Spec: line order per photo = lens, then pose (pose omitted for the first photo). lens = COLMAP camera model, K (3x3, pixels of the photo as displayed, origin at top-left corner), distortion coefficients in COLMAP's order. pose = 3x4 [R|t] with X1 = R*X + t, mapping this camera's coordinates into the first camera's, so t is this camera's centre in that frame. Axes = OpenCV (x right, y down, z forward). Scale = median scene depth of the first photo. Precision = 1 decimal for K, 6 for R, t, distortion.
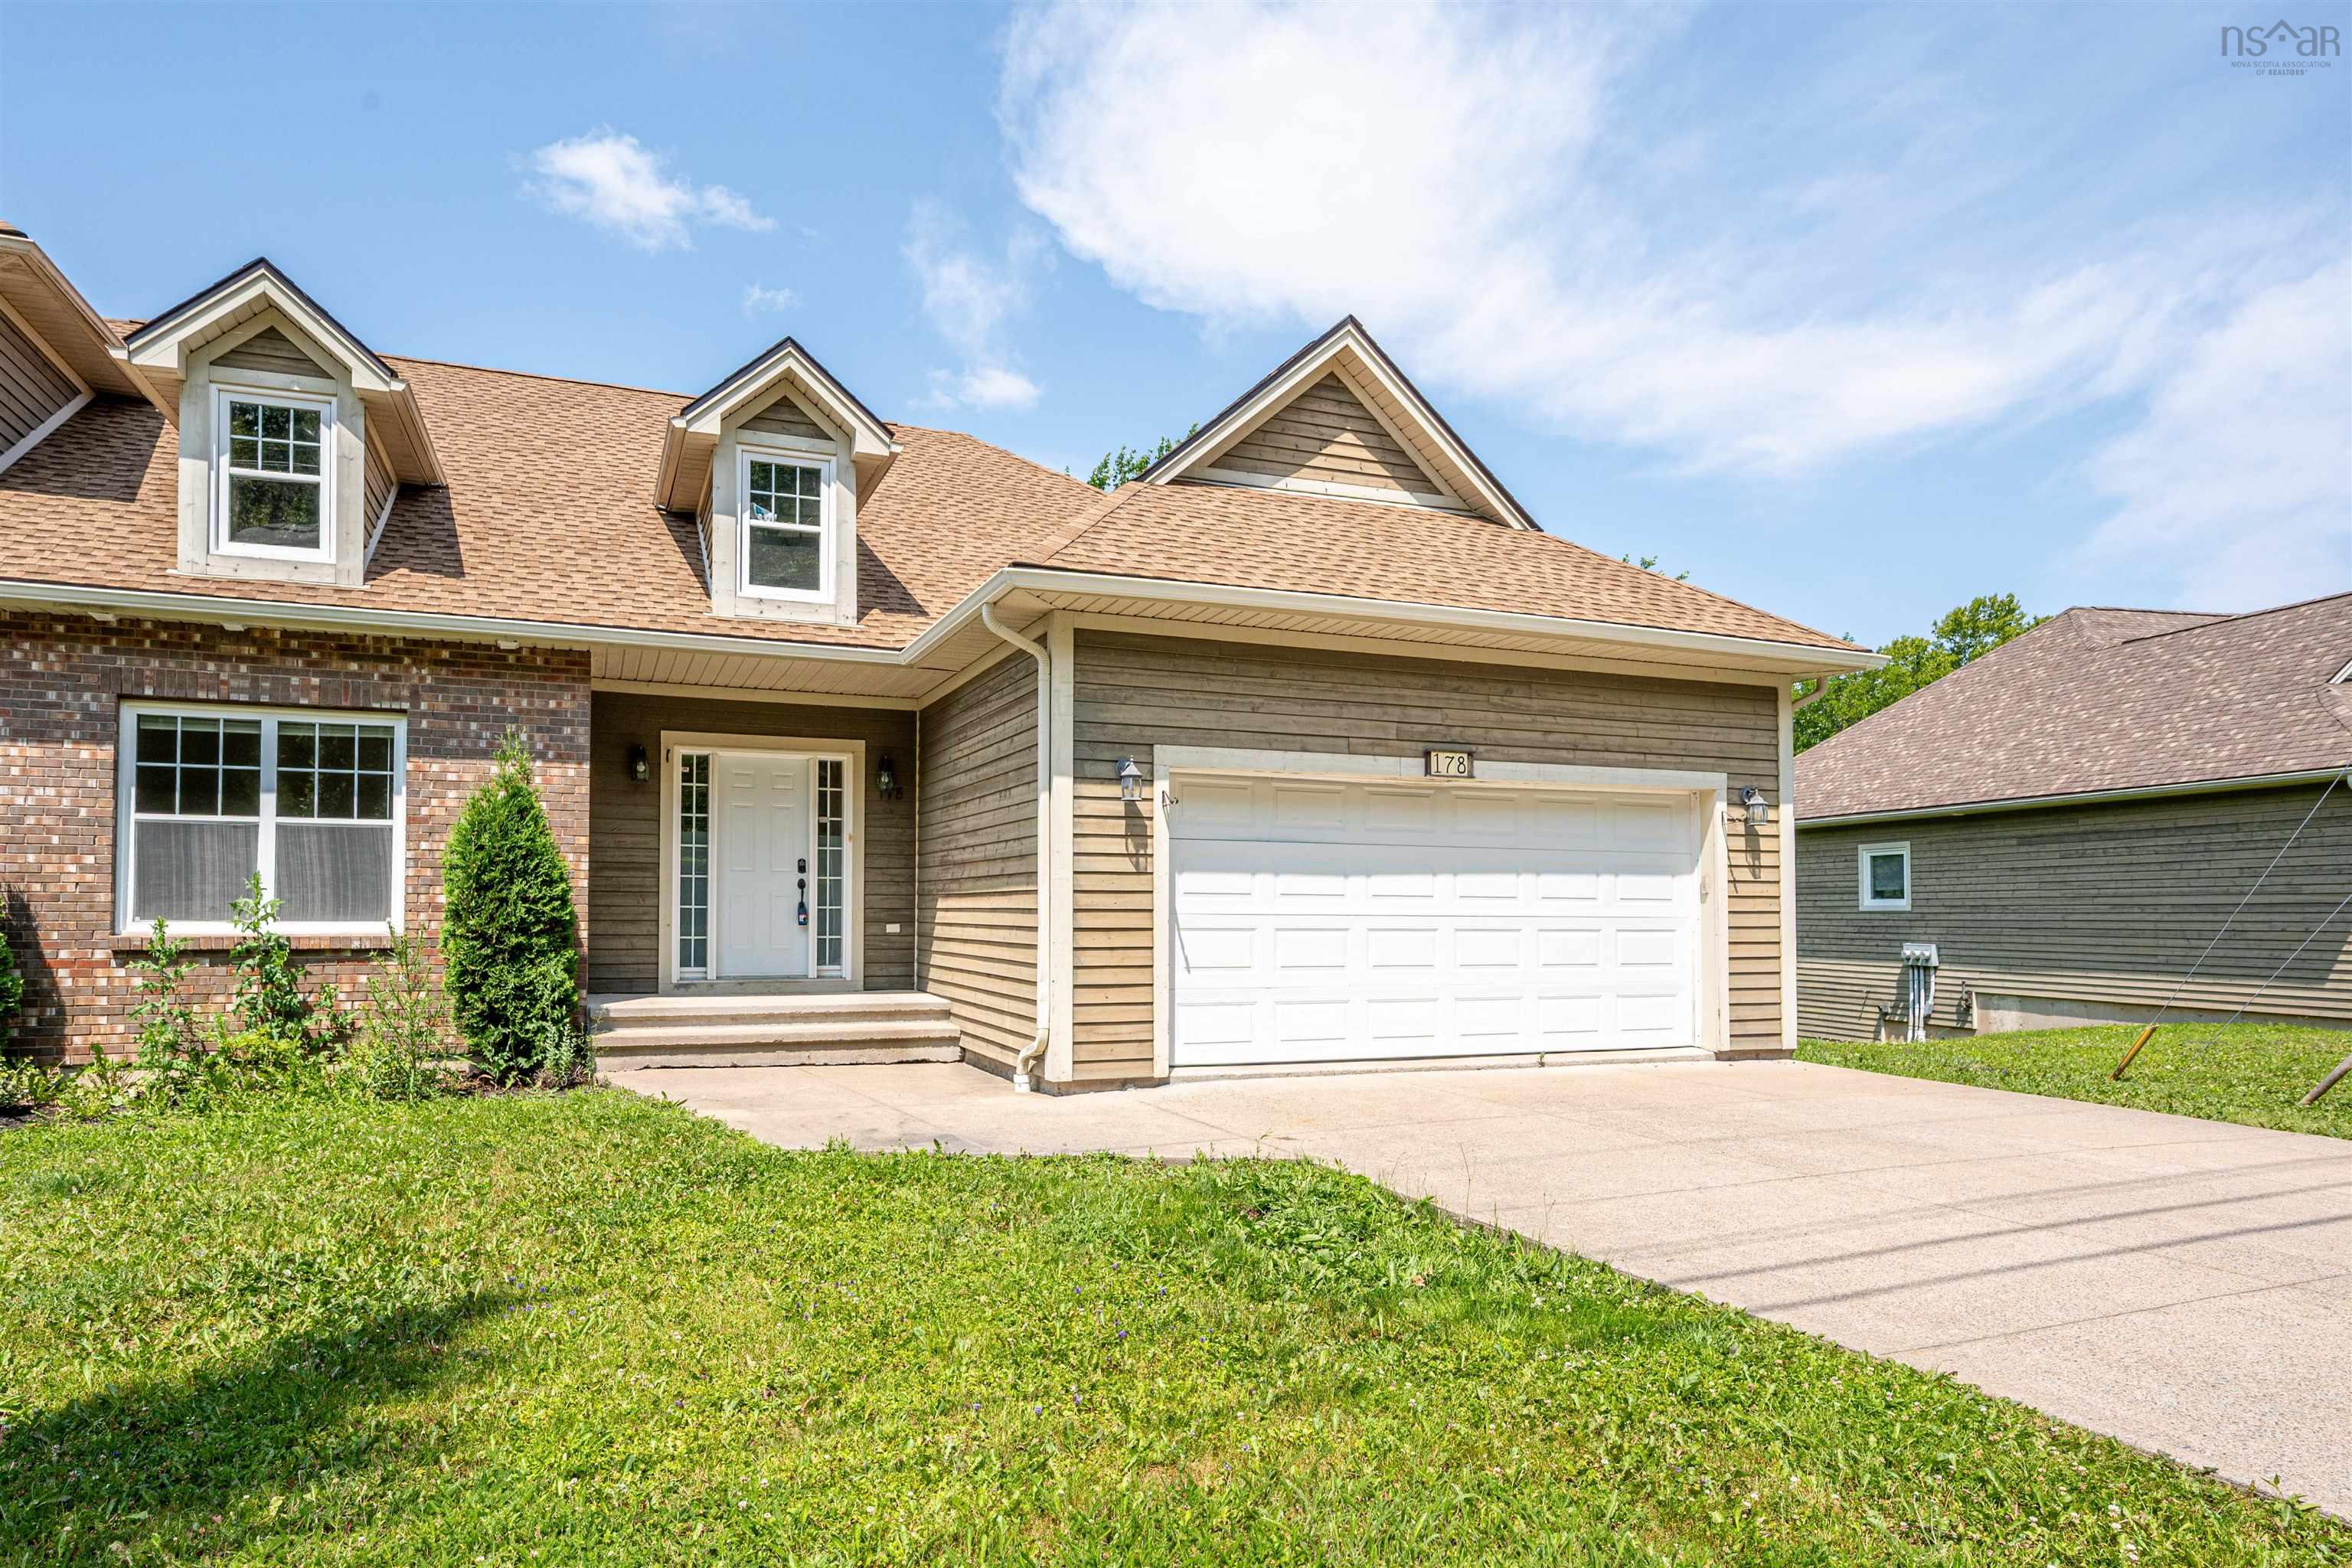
lens RADIAL K [[1406.7, 0, 1174.7], [0, 1406.7, 896.3], [0, 0, 1]] dist [-0.004452, 0.001183]
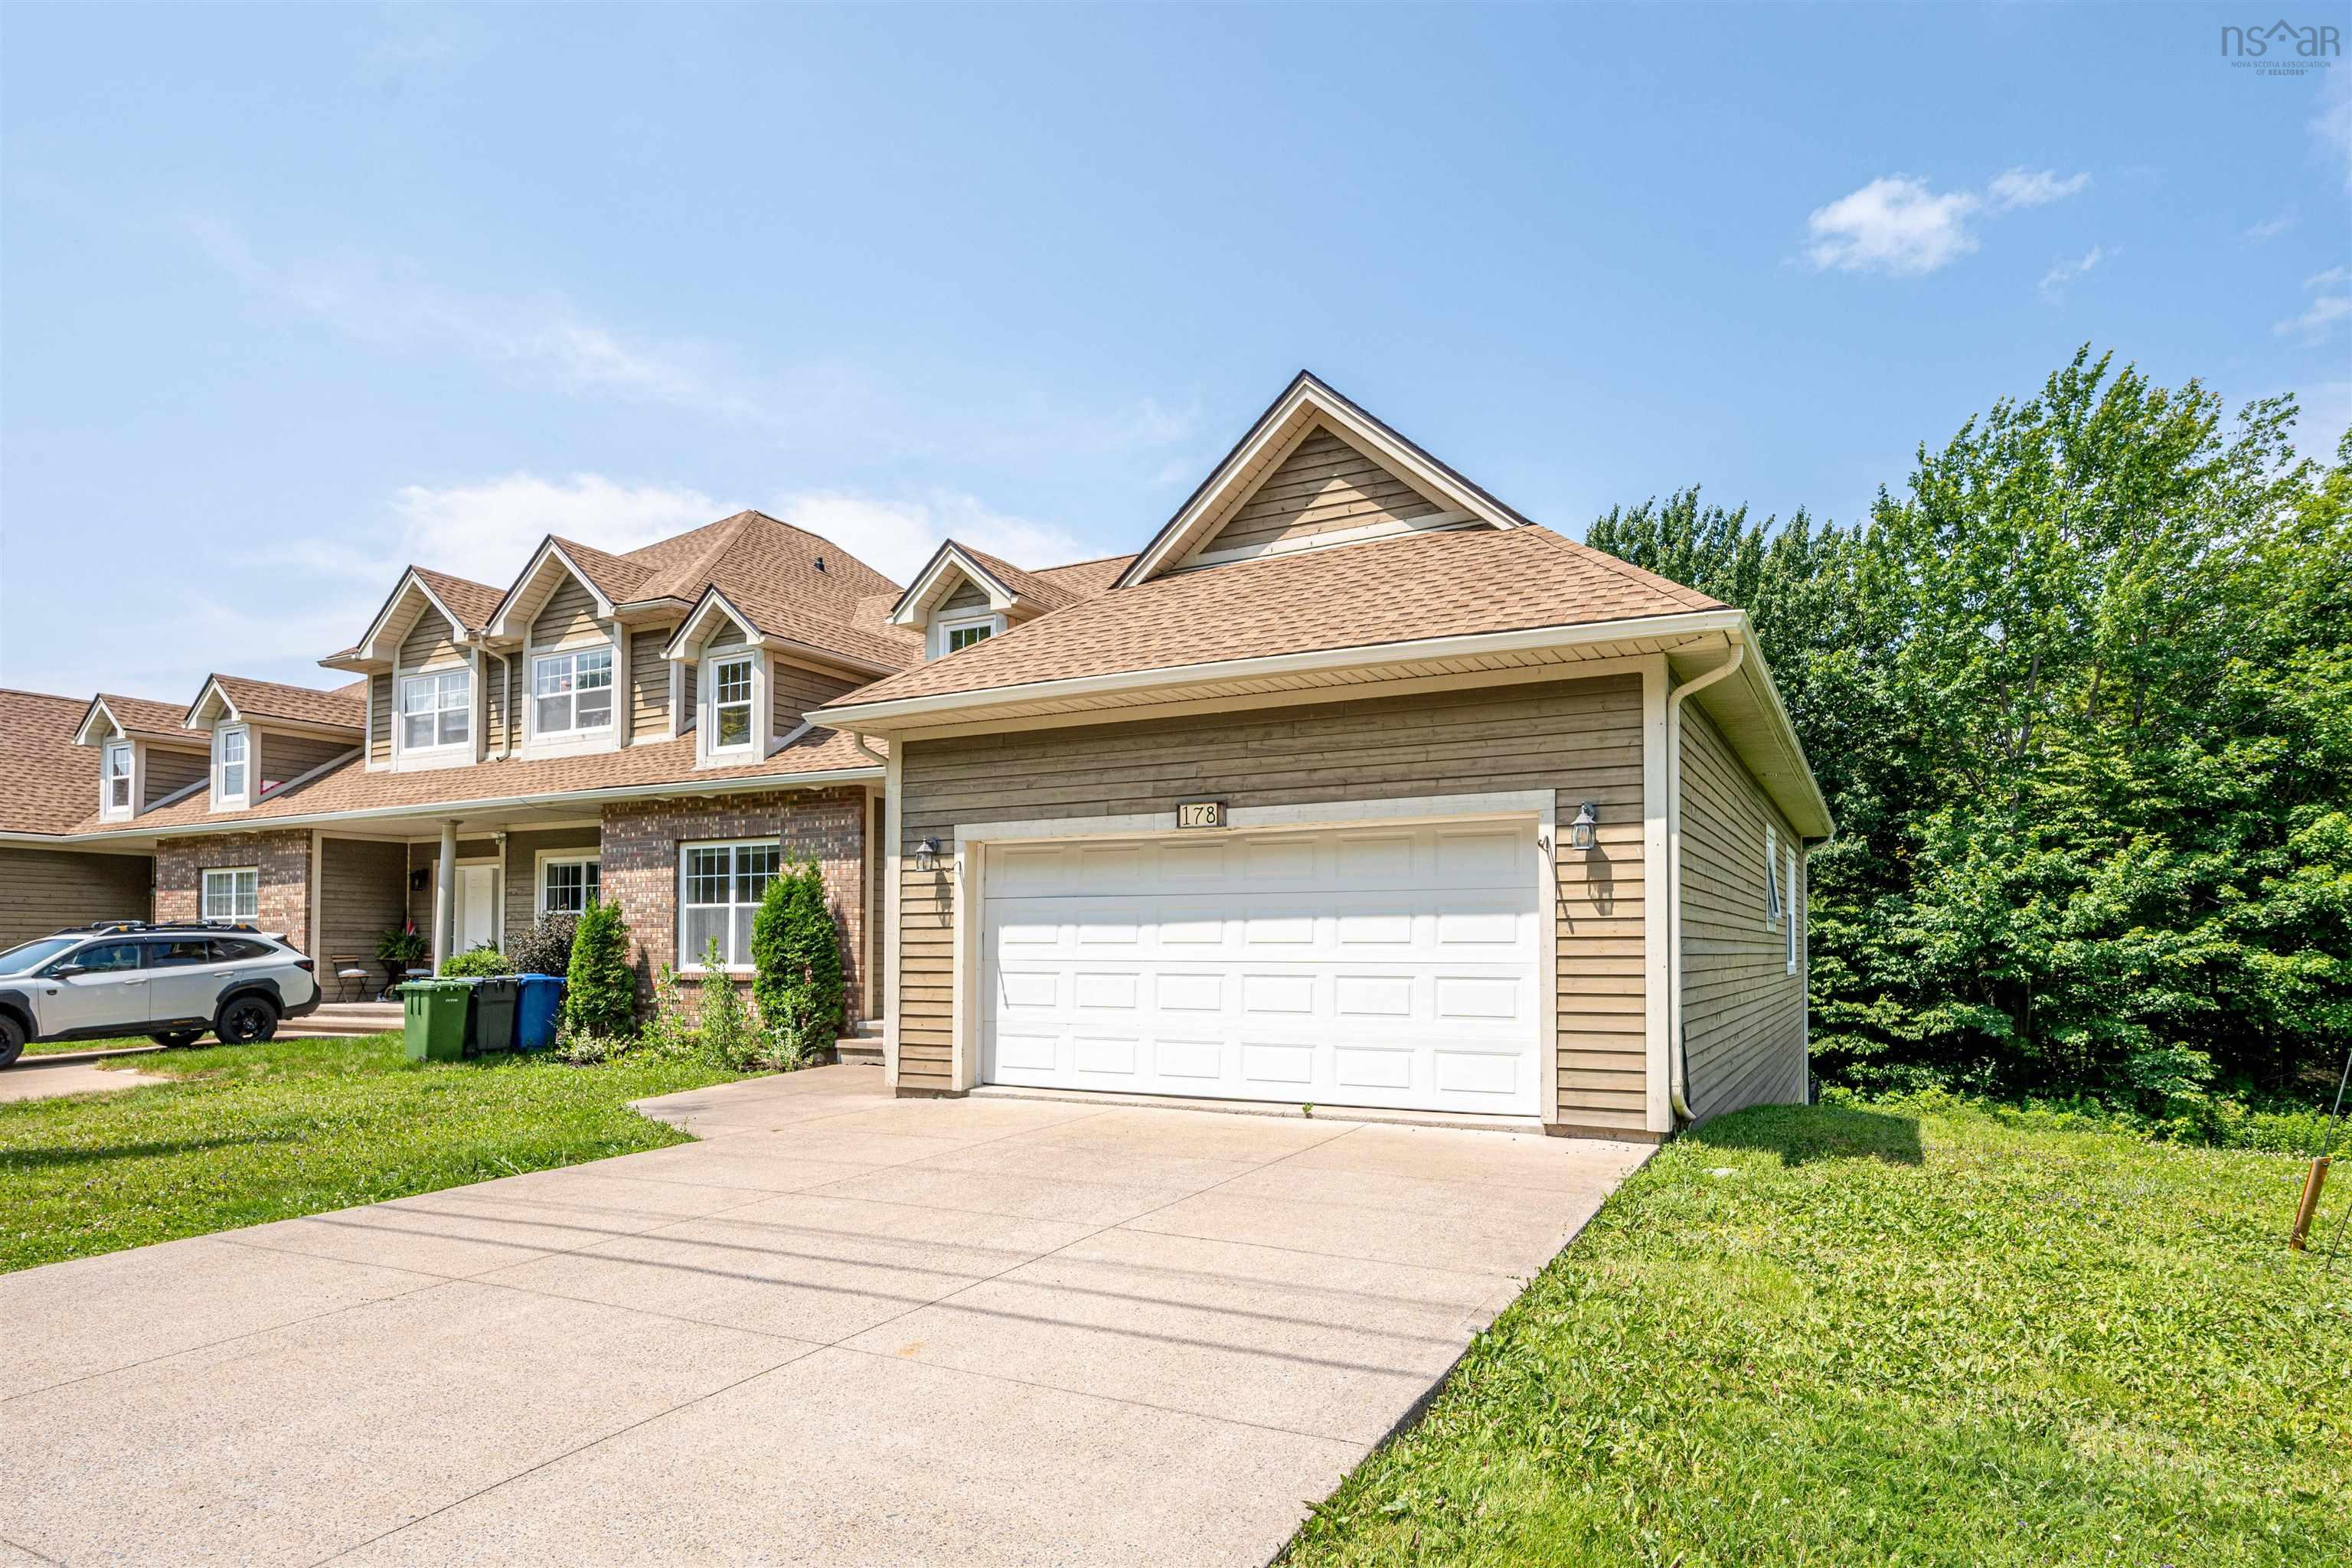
lens RADIAL K [[1337.2, 0, 1176.6], [0, 1337.2, 948.3], [0, 0, 1]] dist [-0.000719, -0.001770]
pose [[0.641770, -0.005858, -0.766875, 0.936980], [0.013411, 0.999904, 0.003585, 0.000299], [0.766780, -0.012585, 0.641787, 0.354059]]
